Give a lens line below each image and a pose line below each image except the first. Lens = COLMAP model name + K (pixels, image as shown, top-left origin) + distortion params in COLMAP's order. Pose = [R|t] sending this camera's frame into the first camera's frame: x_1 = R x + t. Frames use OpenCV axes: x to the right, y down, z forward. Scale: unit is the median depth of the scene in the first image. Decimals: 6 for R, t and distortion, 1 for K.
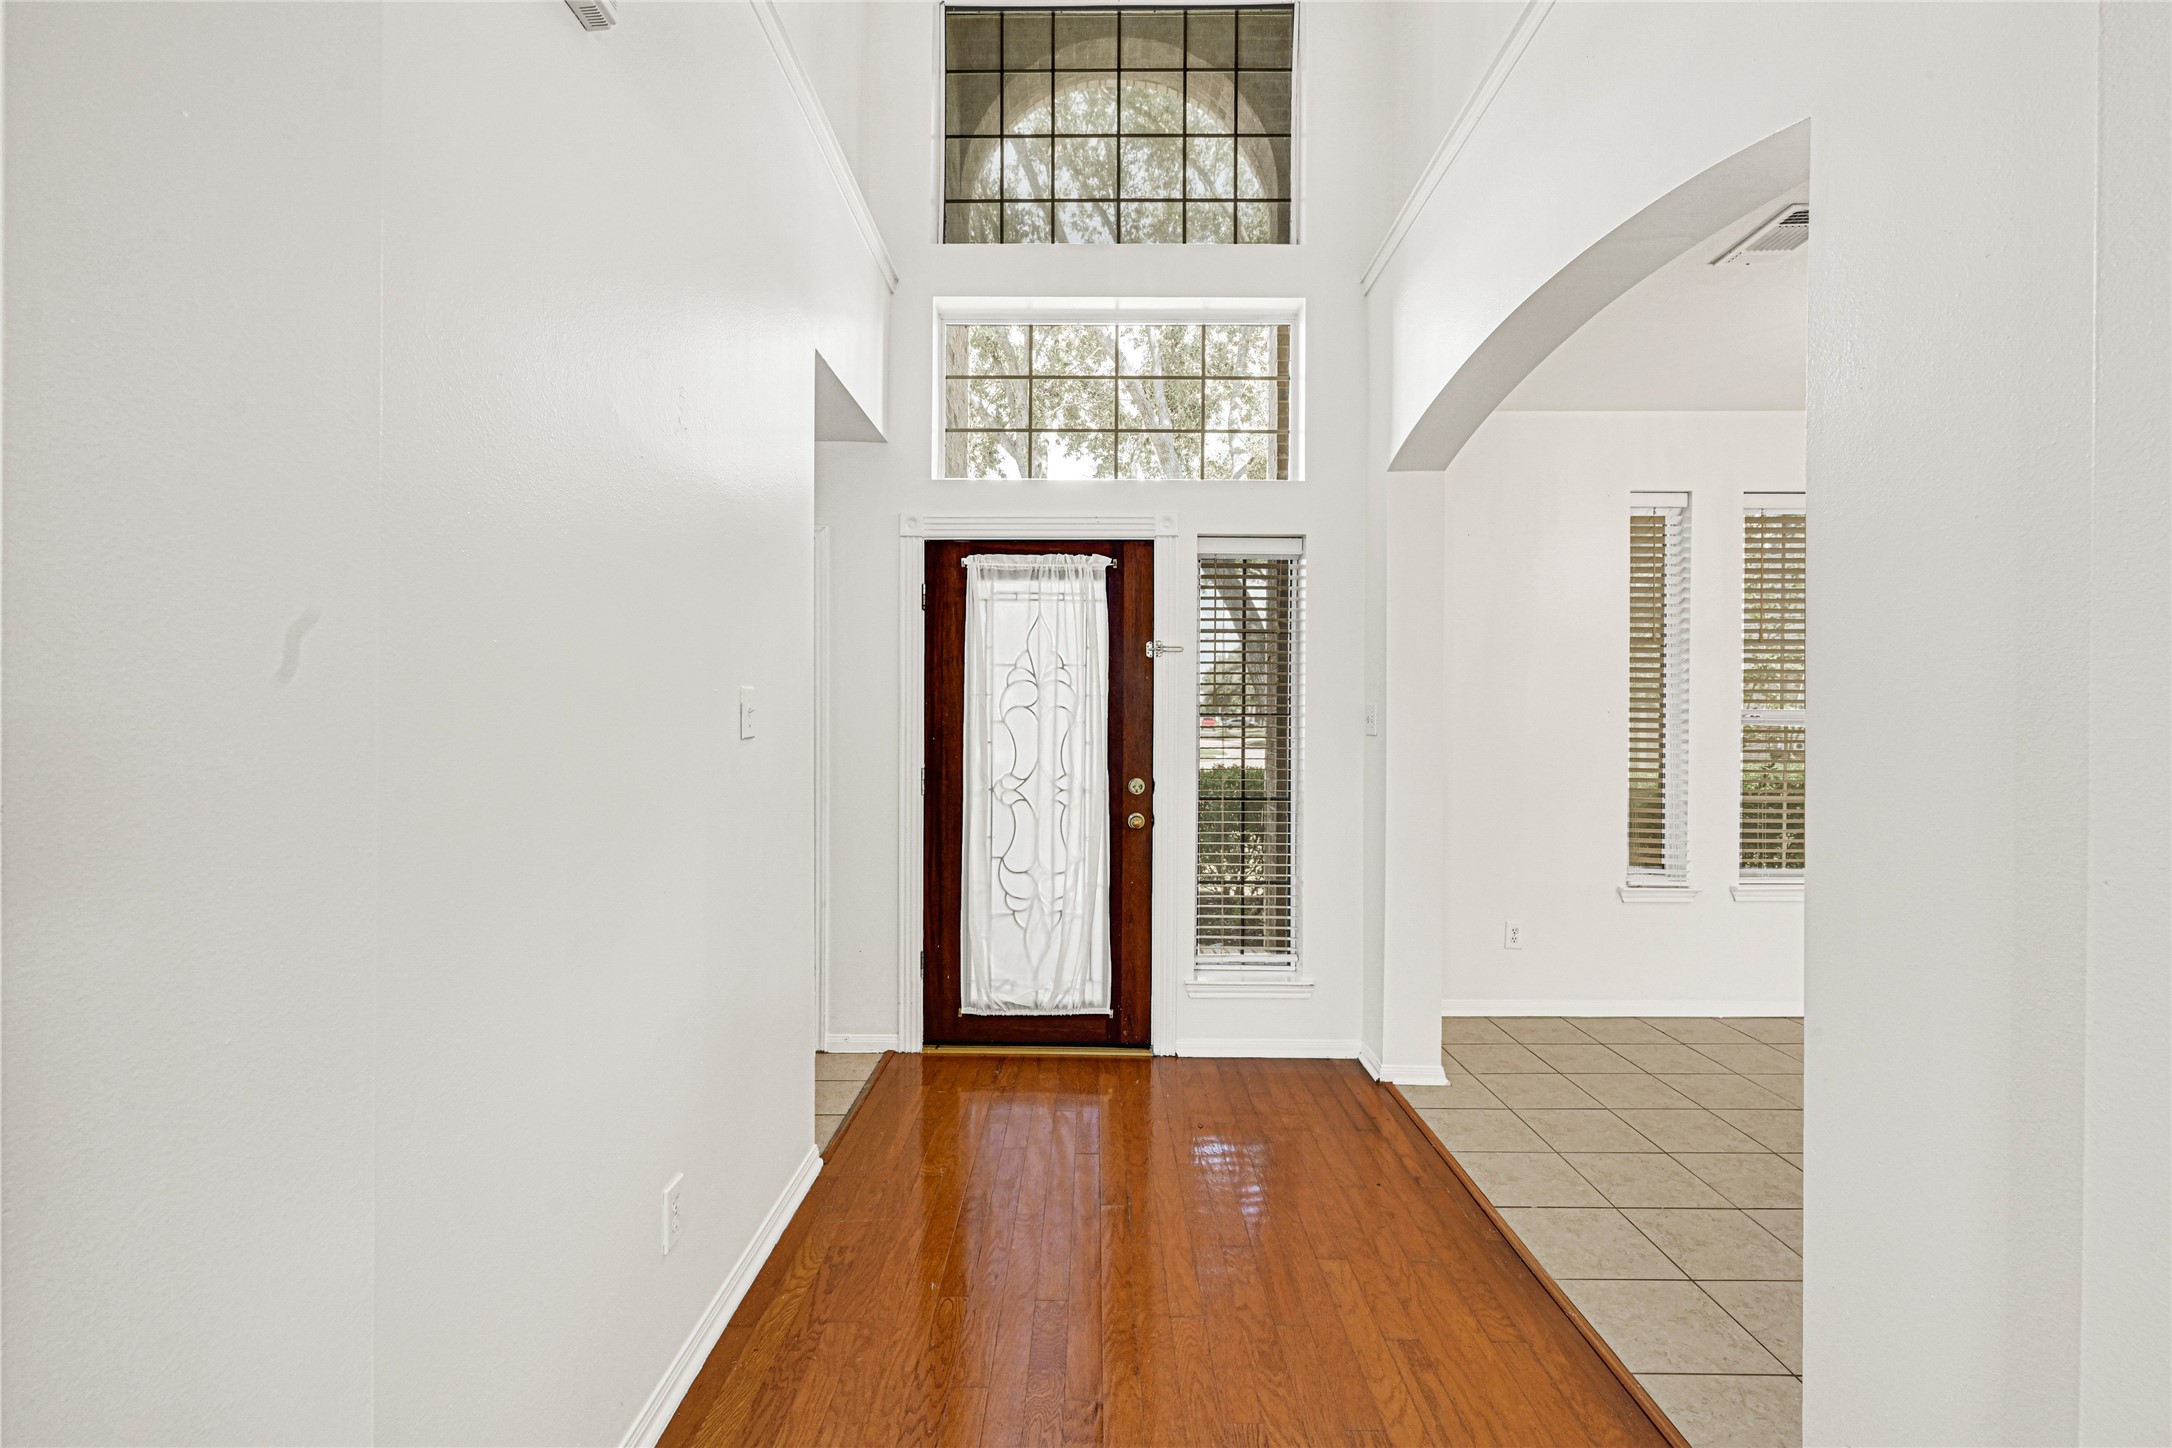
lens RADIAL K [[968.6, 0, 1091.4], [0, 968.6, 725.7], [0, 0, 1]] dist [0.000345, 0.000051]
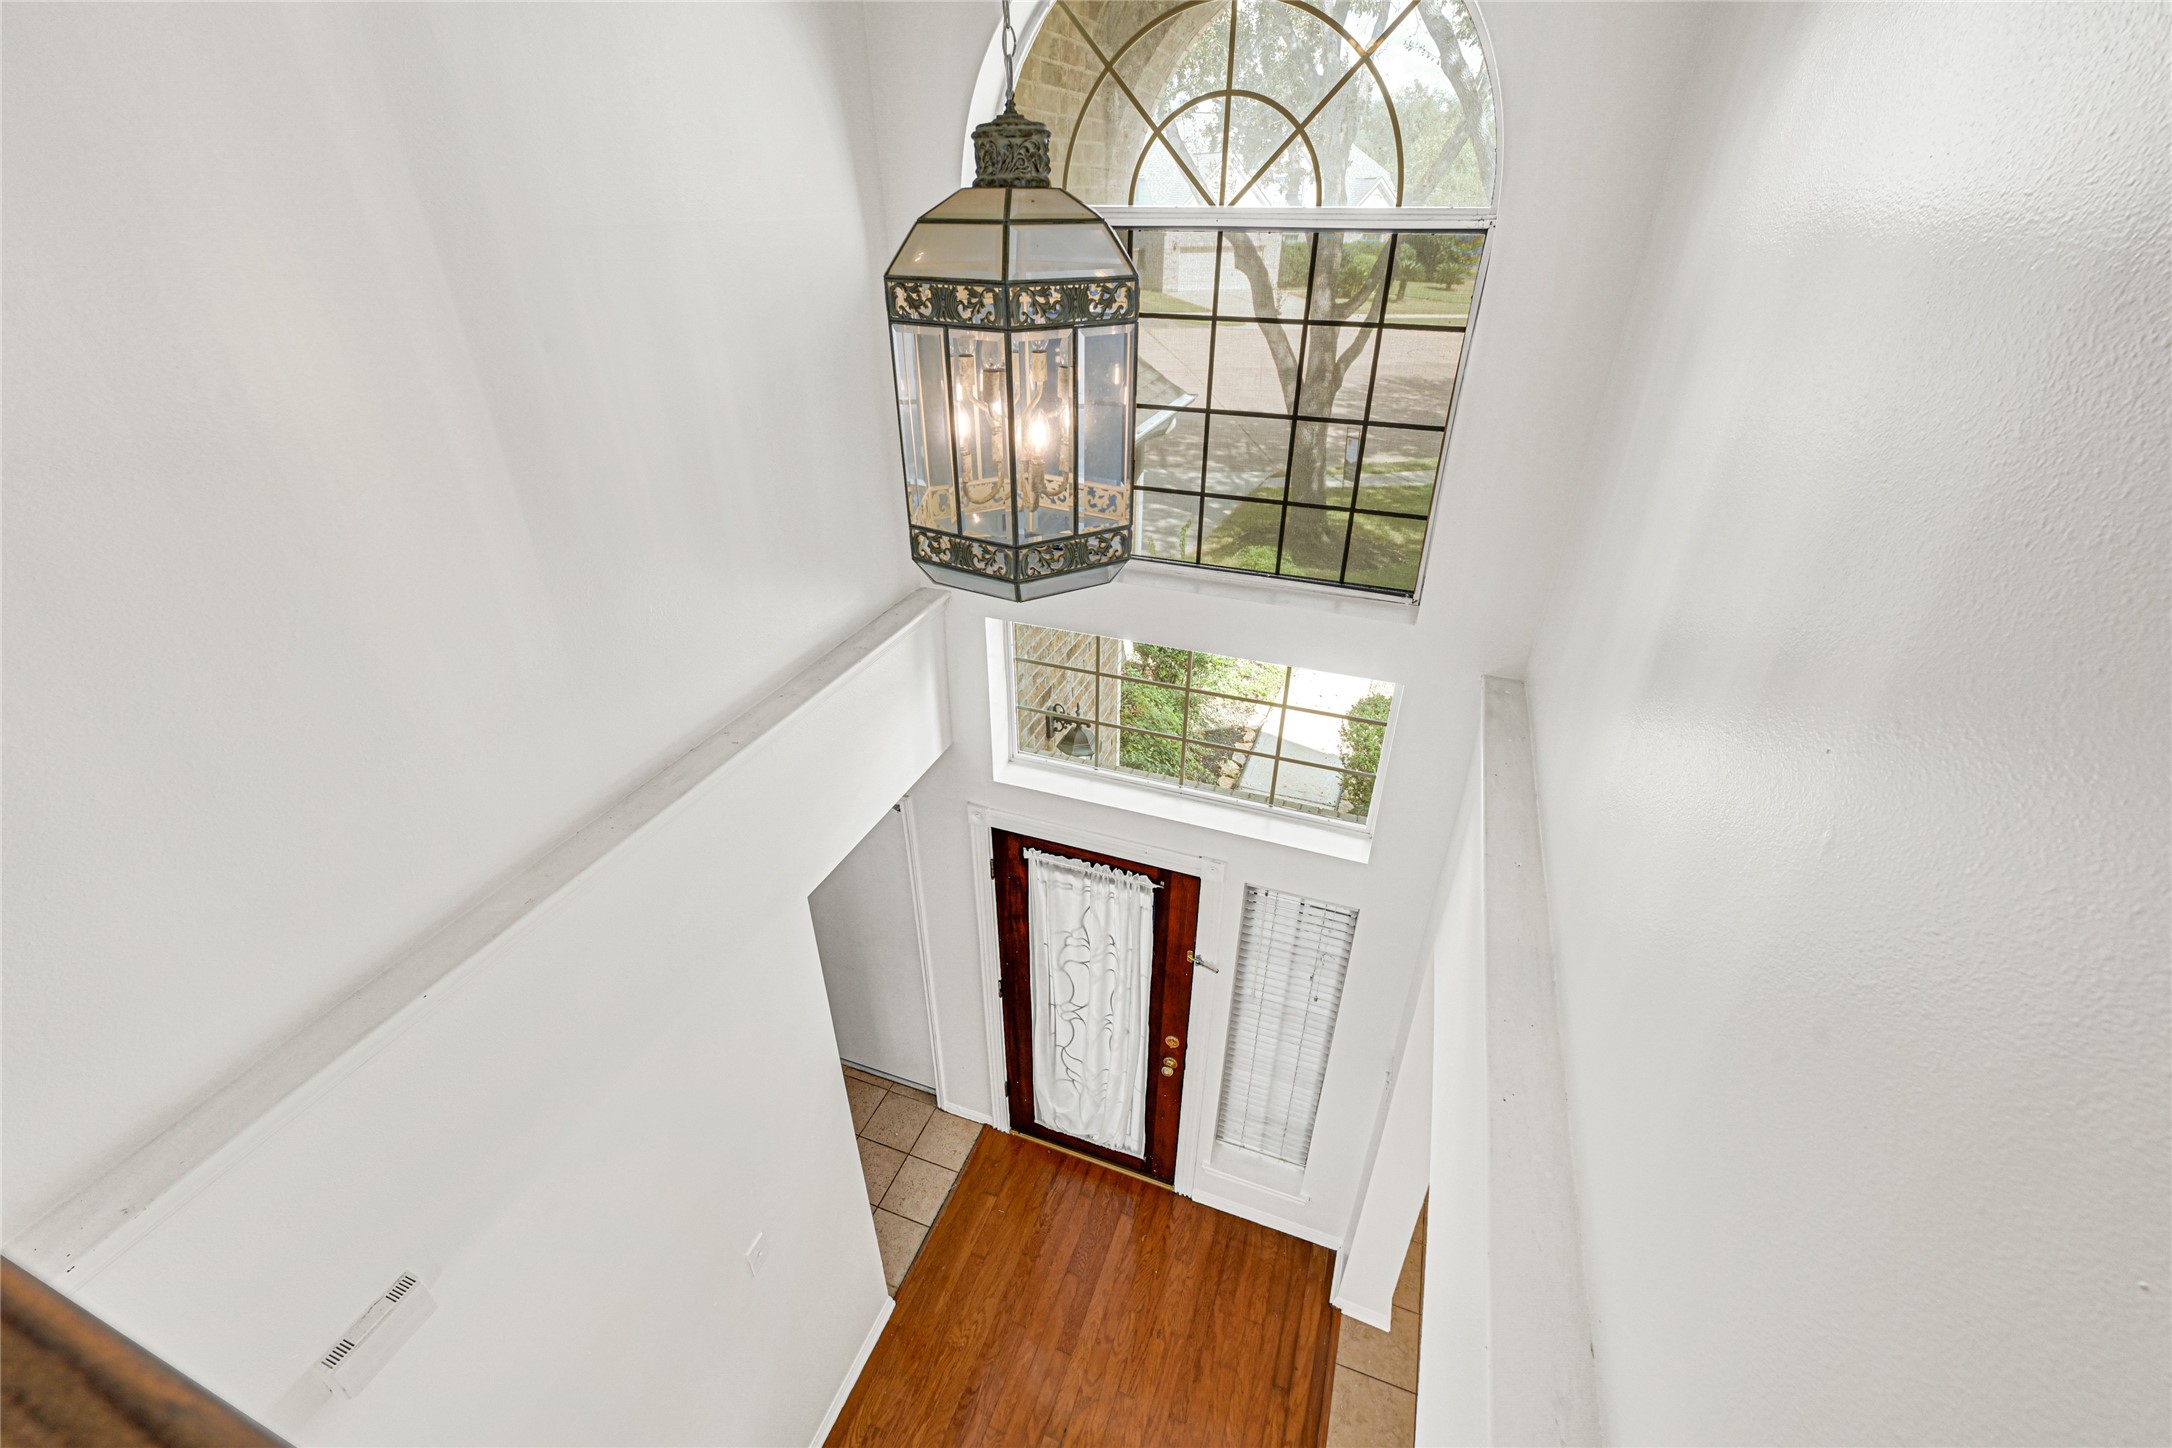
lens RADIAL K [[889.8, 0, 1078.1], [0, 889.8, 734.1], [0, 0, 1]] dist [0.000323, -0.000123]
pose [[0.937128, 0.175005, -0.301933, 0.195035], [0.001348, 0.863354, 0.504596, -0.774816], [0.348982, -0.473278, 0.808838, 0.292574]]
